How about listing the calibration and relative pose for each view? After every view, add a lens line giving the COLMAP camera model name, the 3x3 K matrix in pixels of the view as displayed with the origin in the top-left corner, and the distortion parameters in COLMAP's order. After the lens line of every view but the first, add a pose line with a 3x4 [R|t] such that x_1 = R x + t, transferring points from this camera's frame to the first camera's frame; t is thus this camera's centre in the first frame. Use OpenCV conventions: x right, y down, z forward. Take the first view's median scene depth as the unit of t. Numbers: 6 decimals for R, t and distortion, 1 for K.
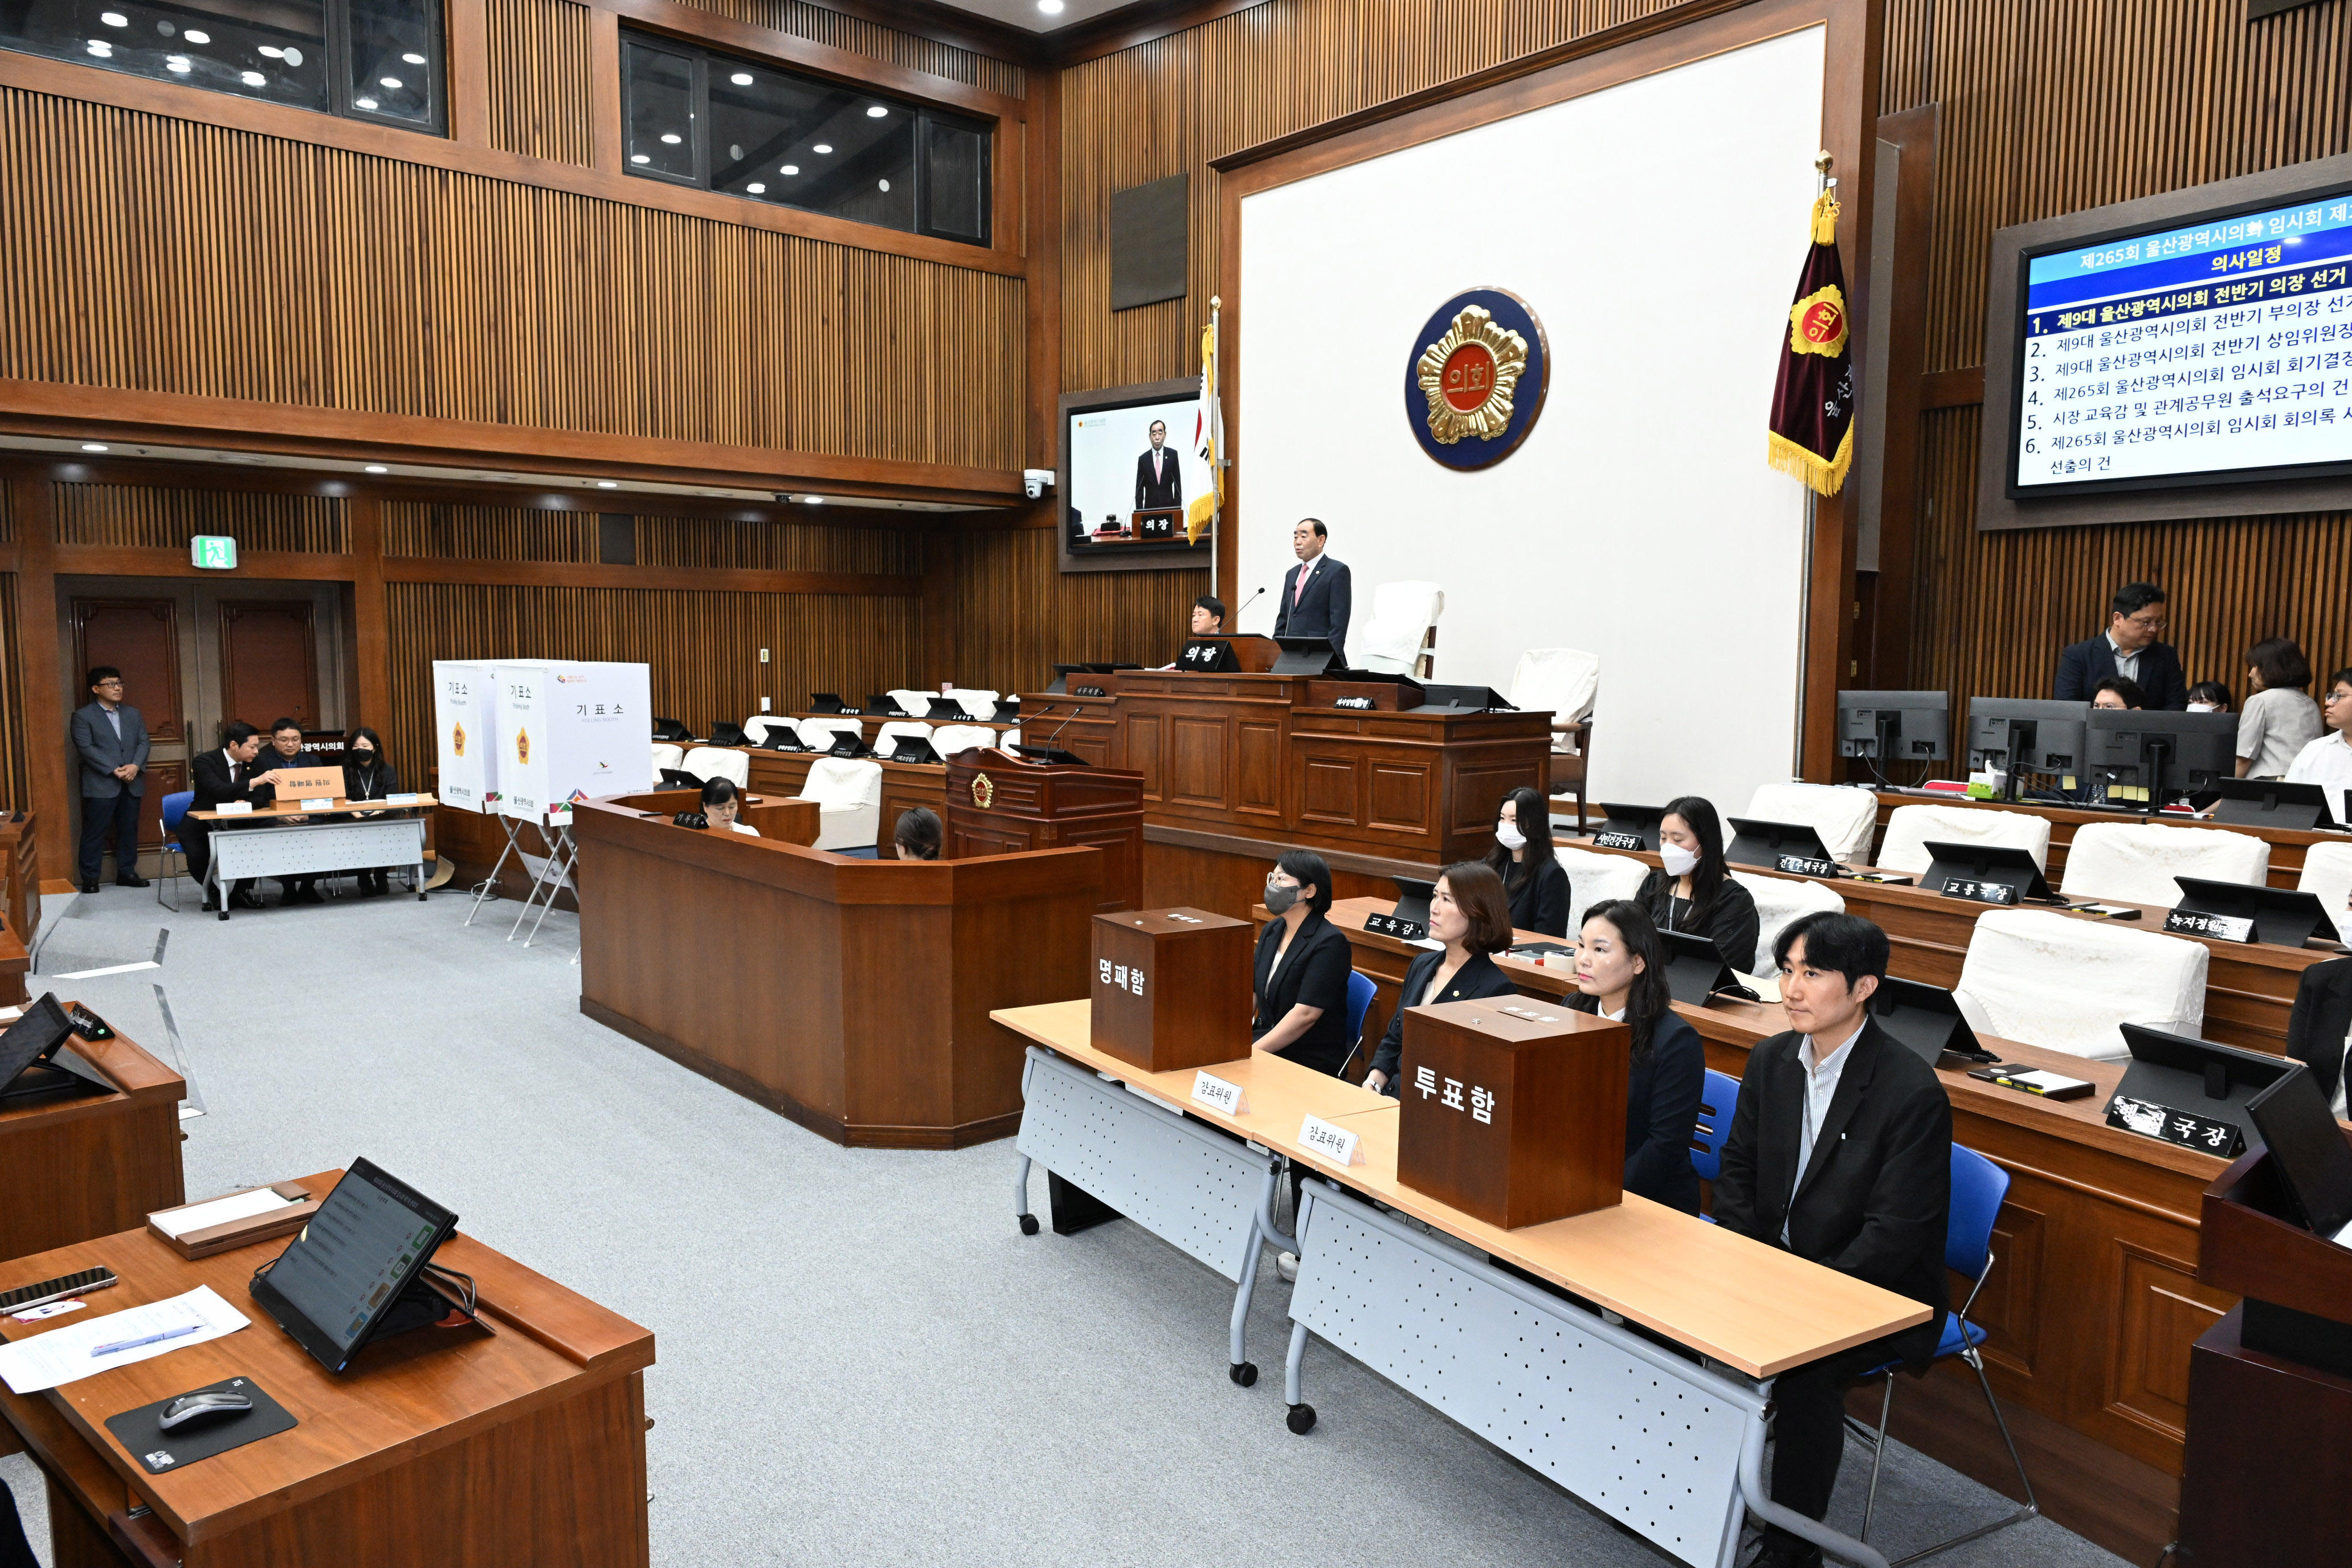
lens RADIAL K [[1574.0, 0, 1169.6], [0, 1574.0, 793.0], [0, 0, 1]] dist [0.004637, -0.006405]
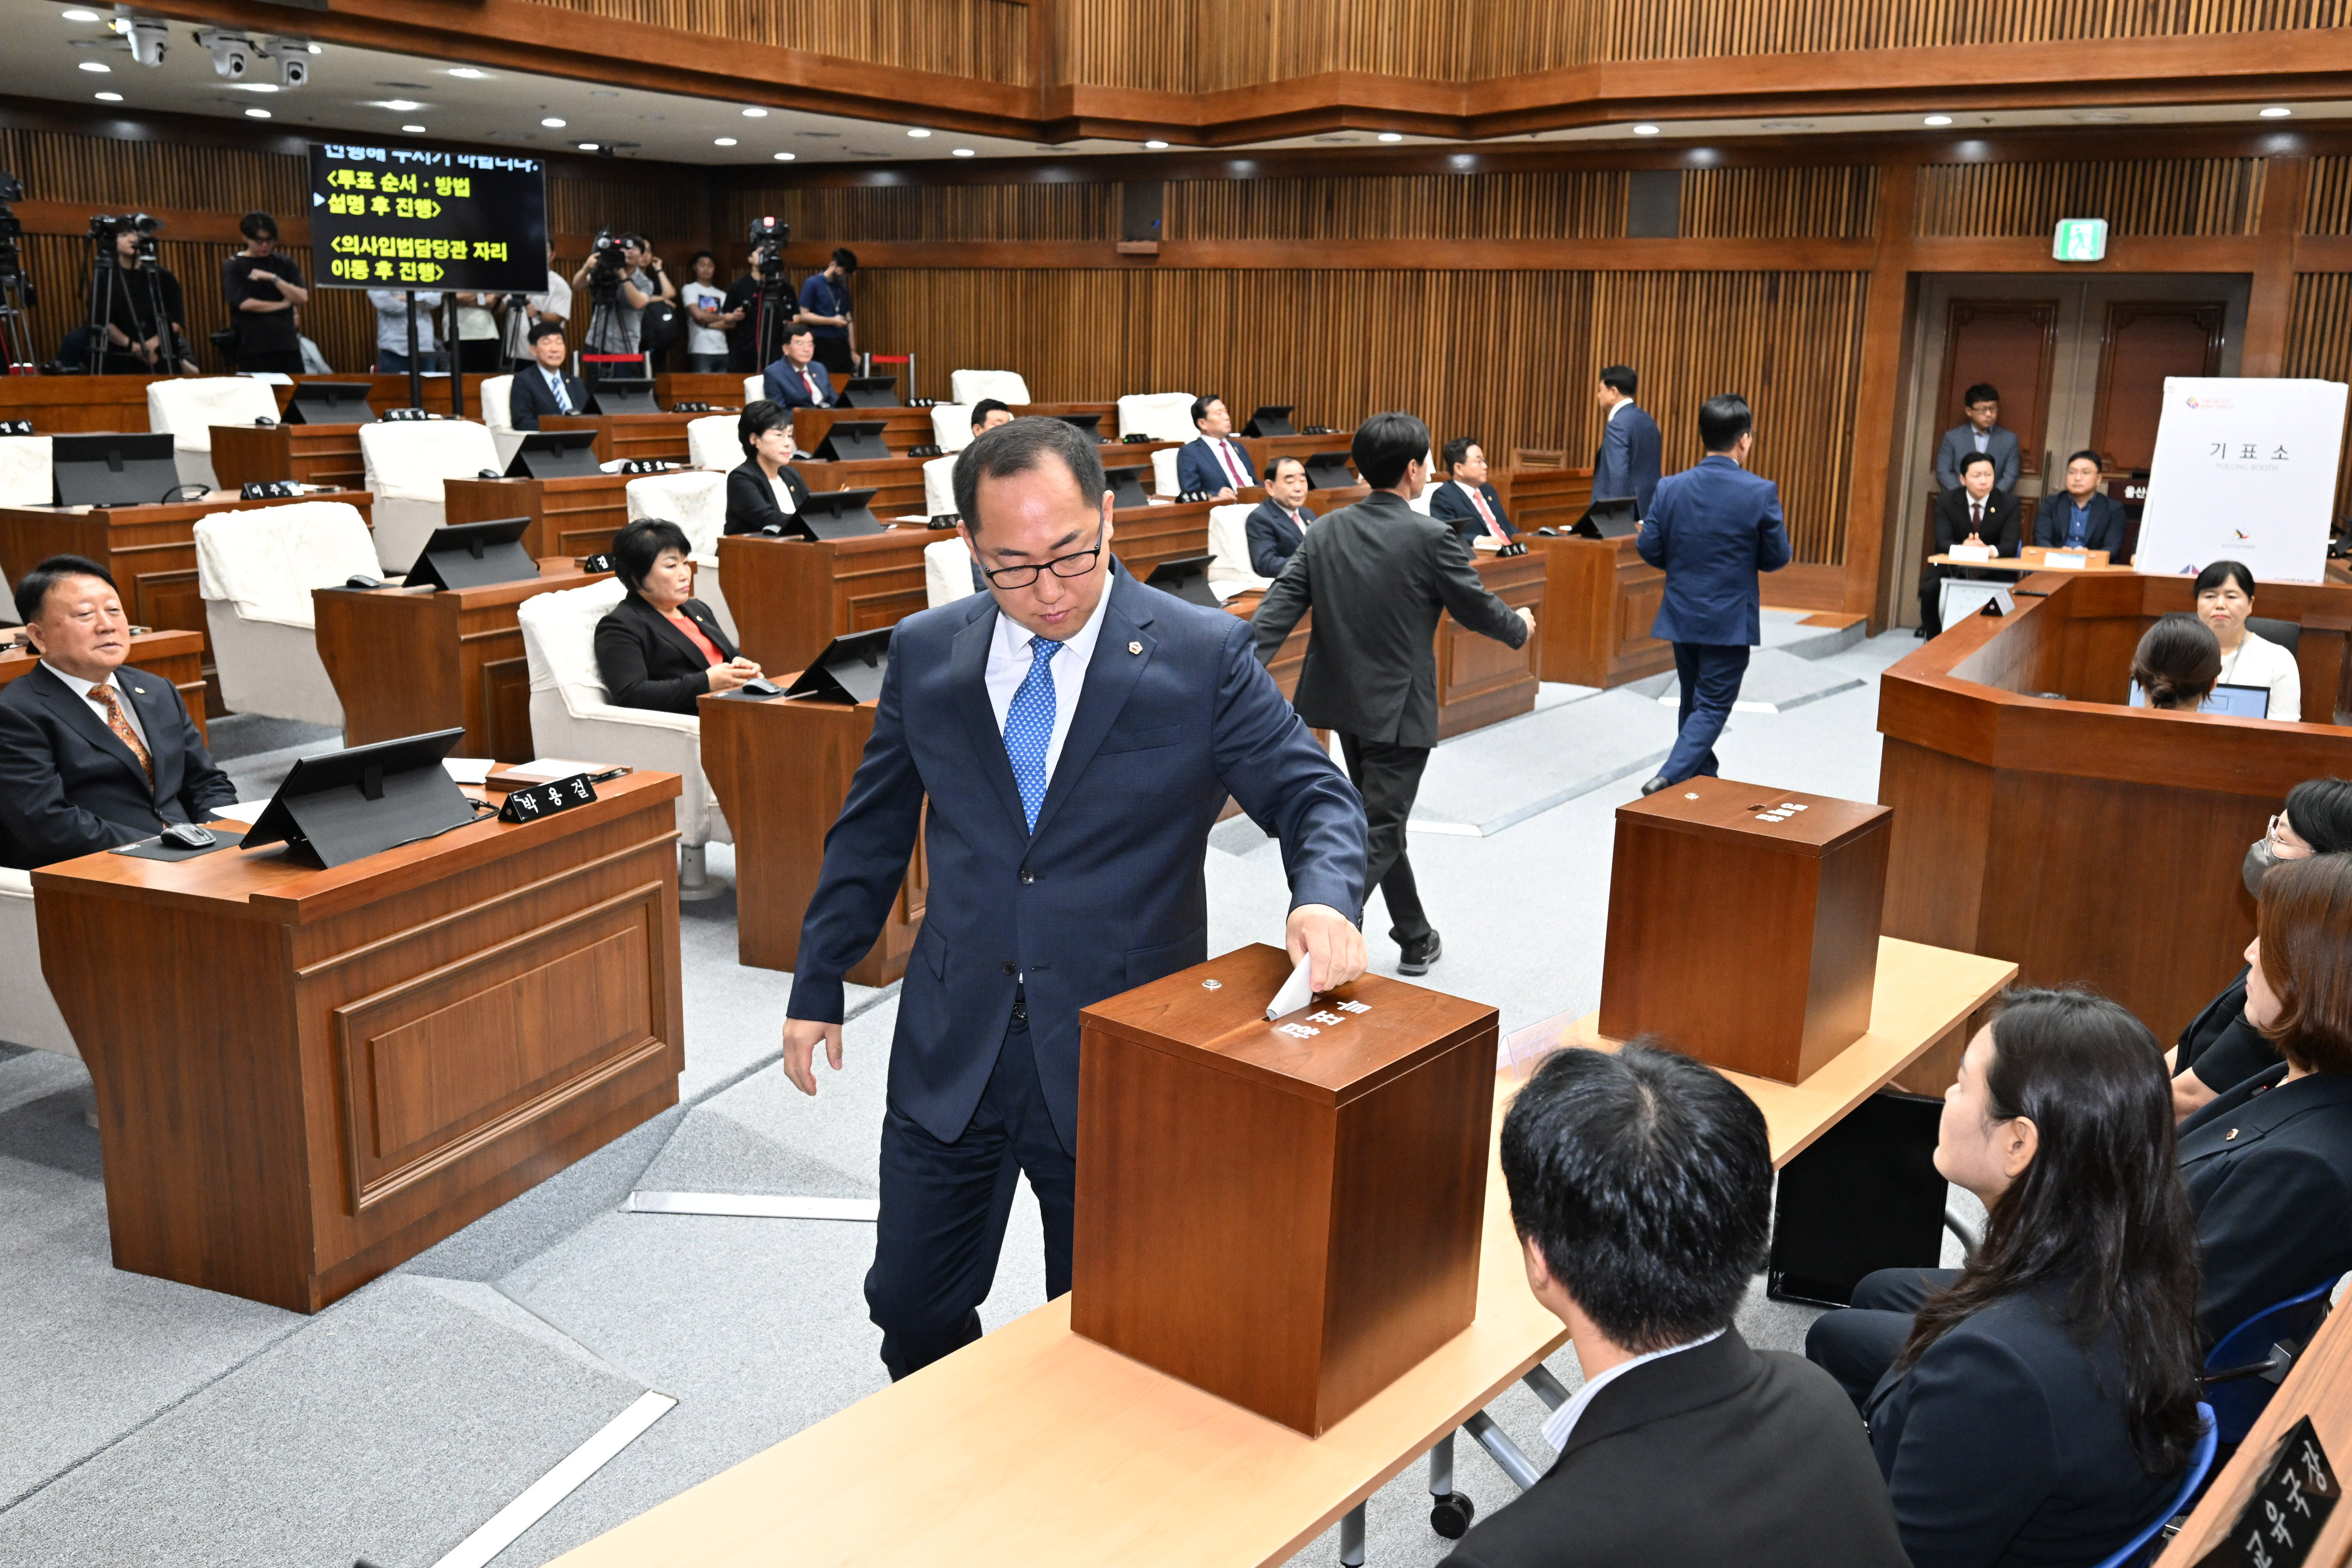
lens RADIAL K [[2058.6, 0, 1171.0], [0, 2058.6, 784.1], [0, 0, 1]] dist [-0.023563, -0.012009]
pose [[0.361423, 0.184056, -0.914055, 0.339955], [-0.102401, 0.982228, 0.157294, 0.007174], [0.926762, 0.036751, 0.373847, 0.261252]]
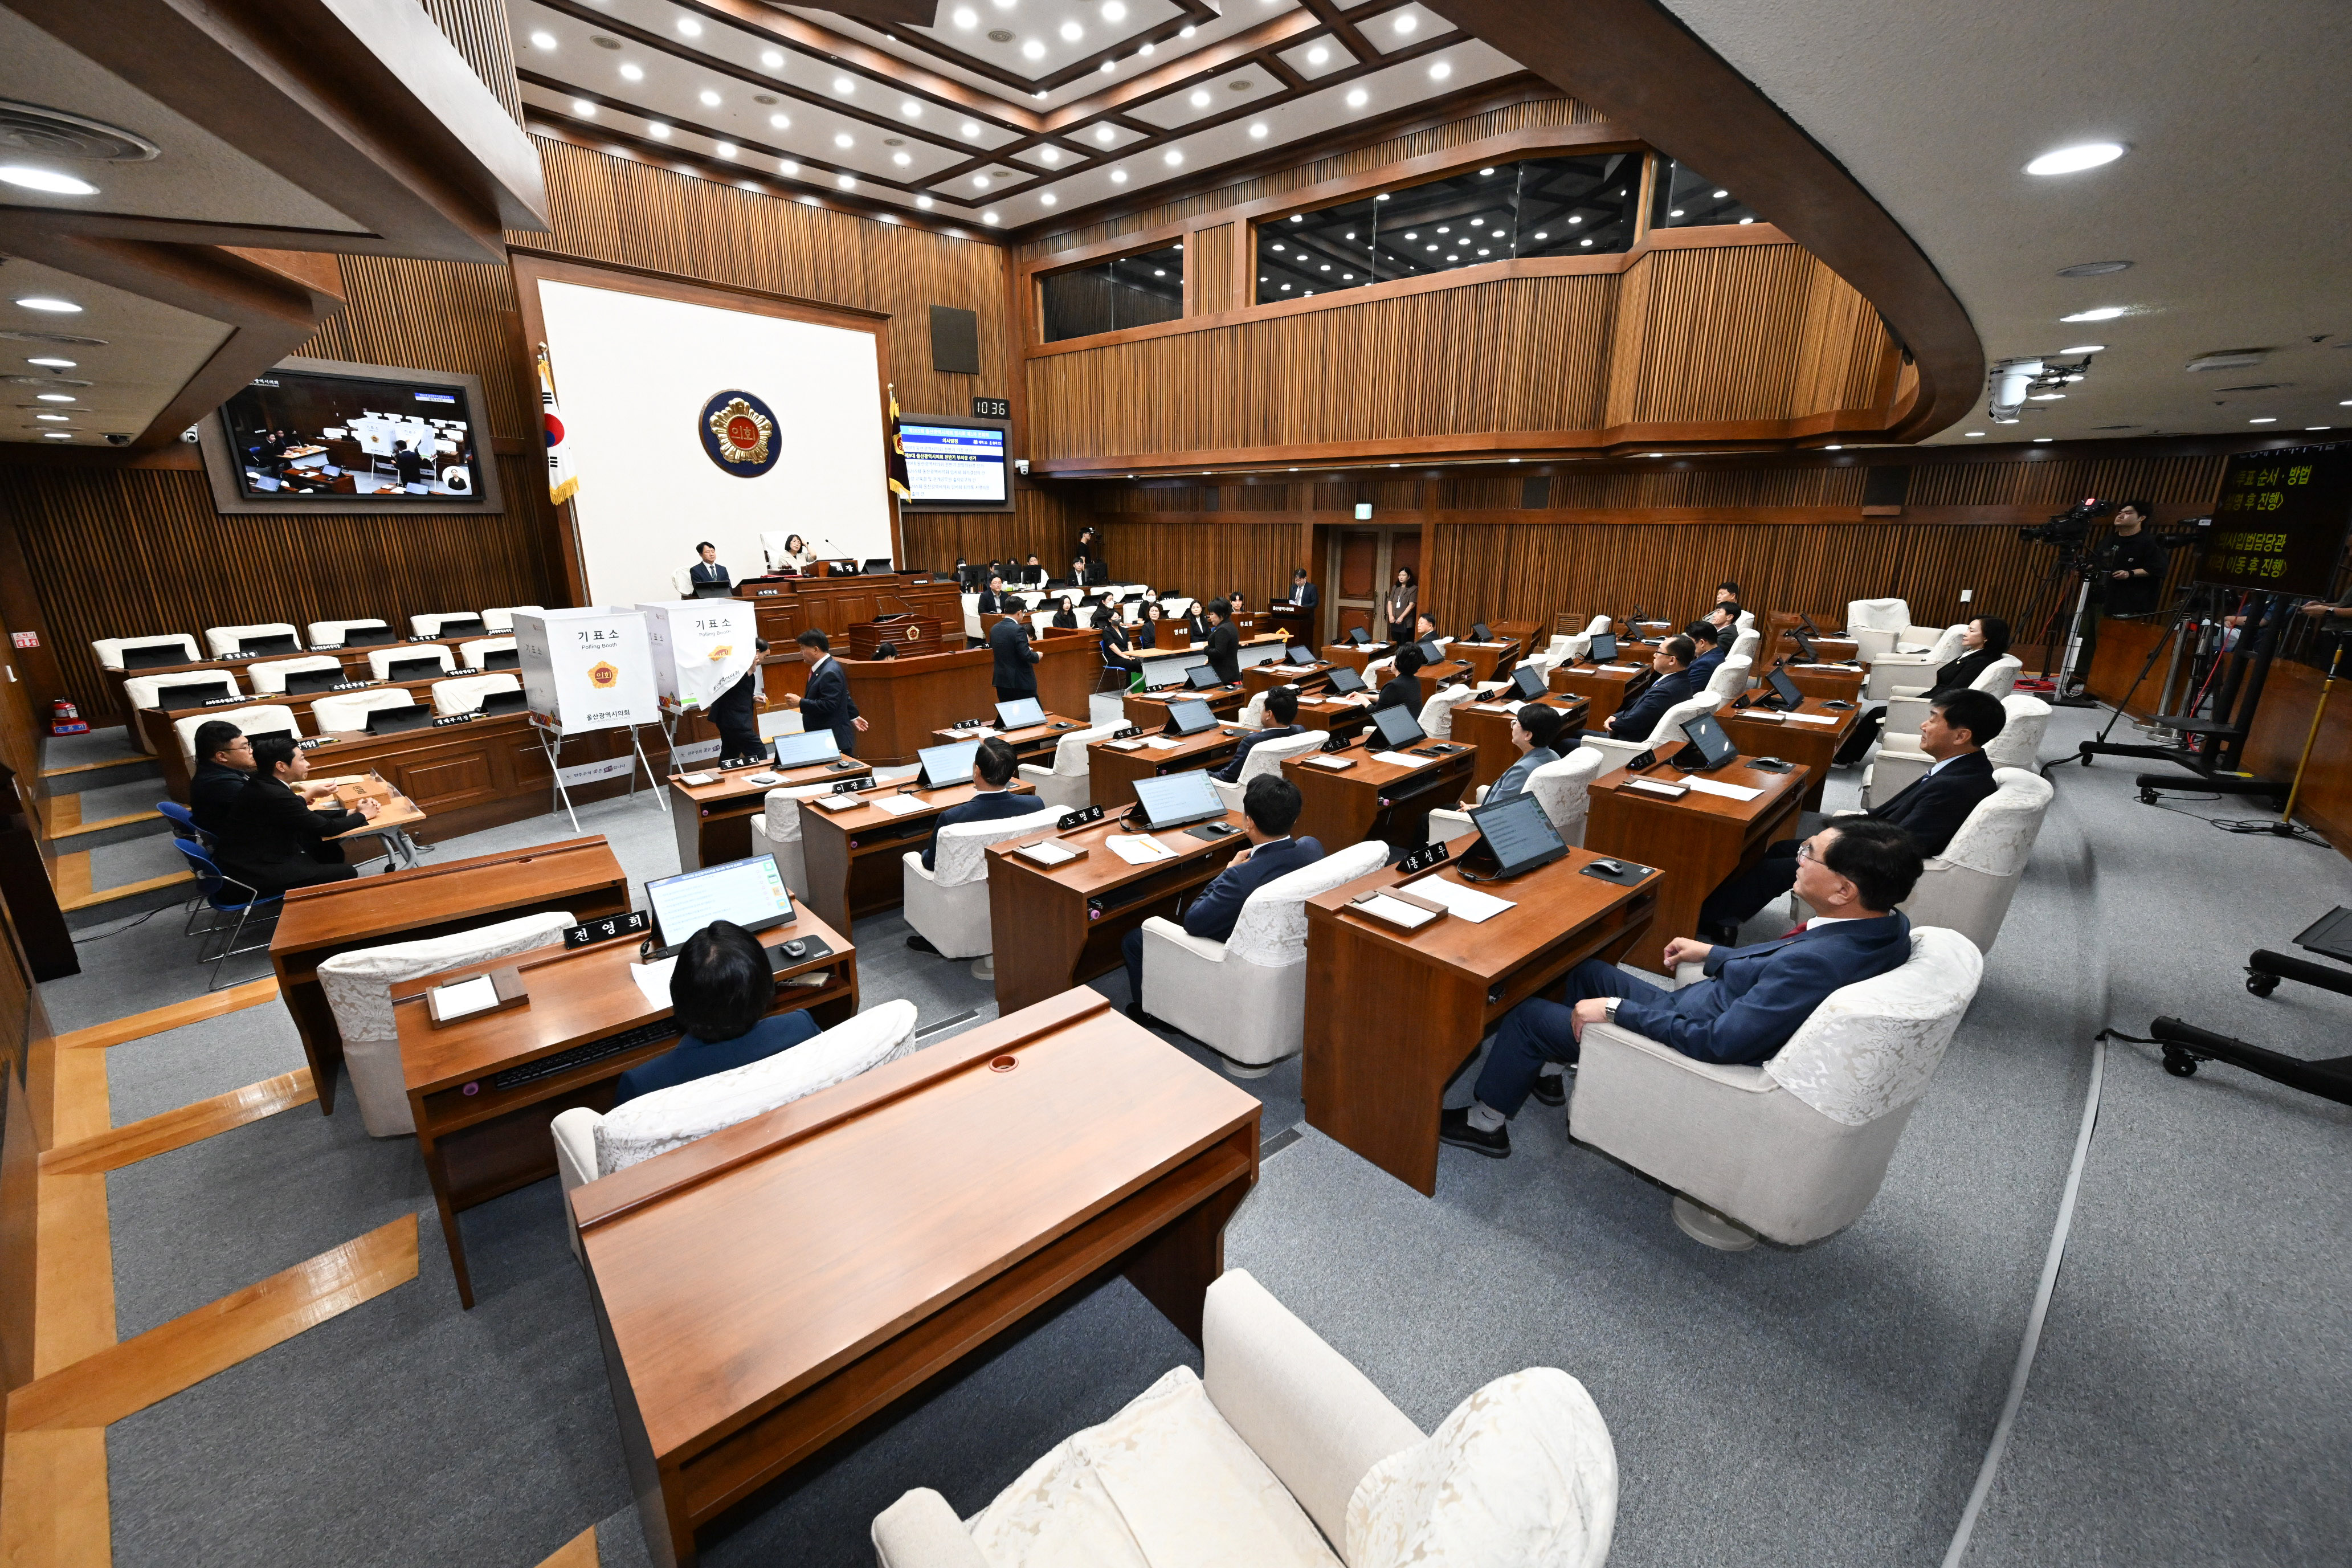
lens RADIAL K [[929.1, 0, 1177.4], [0, 929.1, 776.3], [0, 0, 1]] dist [0.000837, 0.000270]
pose [[-0.170584, -0.273879, 0.946515, -1.548253], [0.097342, 0.951212, 0.292782, -0.161978], [-0.980523, 0.142080, -0.135601, 0.812400]]
